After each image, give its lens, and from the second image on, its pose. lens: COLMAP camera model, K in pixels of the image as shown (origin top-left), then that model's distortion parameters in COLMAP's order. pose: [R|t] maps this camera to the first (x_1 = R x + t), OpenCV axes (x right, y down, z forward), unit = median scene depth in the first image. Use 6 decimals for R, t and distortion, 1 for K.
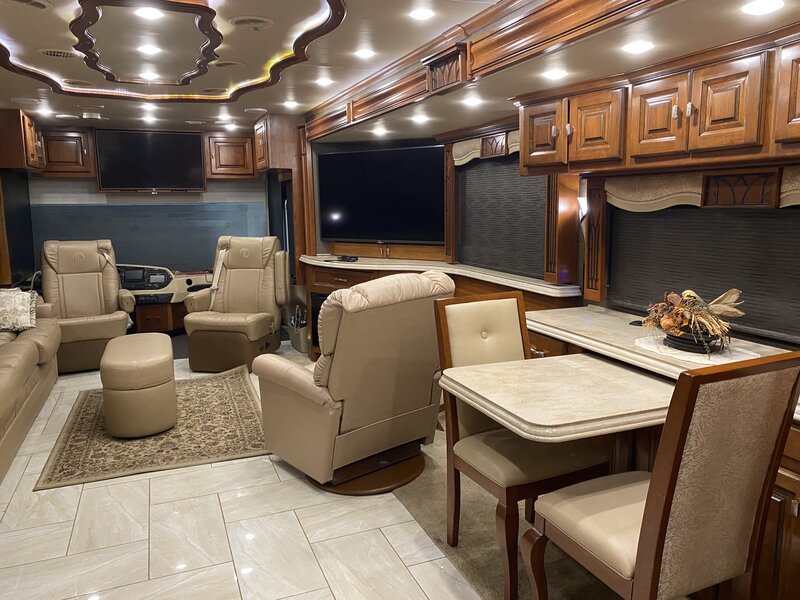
lens RADIAL K [[620.1, 0, 400.0], [0, 620.1, 300.0], [0, 0, 1]] dist [0.081745, -0.090448]
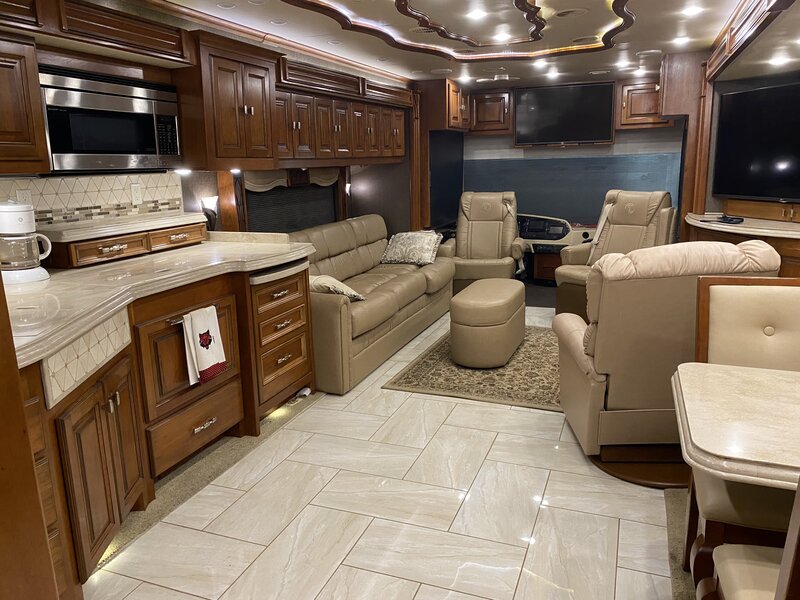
lens RADIAL K [[610.0, 0, 389.1], [0, 610.0, 303.9], [0, 0, 1]] dist [0.080975, -0.094185]
pose [[0.725047, 0.149479, -0.672282, 0.196873], [-0.091765, 0.988426, 0.120804, -0.016265], [0.682558, -0.025897, 0.730372, 0.083397]]
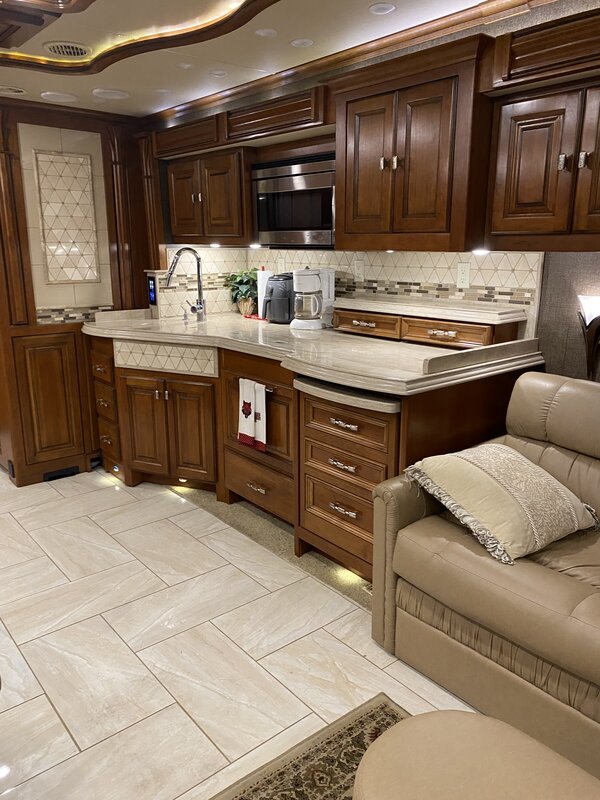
lens RADIAL K [[620.1, 0, 300.1], [0, 620.1, 412.8], [0, 0, 1]] dist [0.081745, -0.090448]
pose [[-0.953001, 0.092220, -0.288590, -0.271561], [-0.036604, 0.910522, 0.411837, -0.182470], [0.300747, 0.403045, -0.864353, 1.139087]]
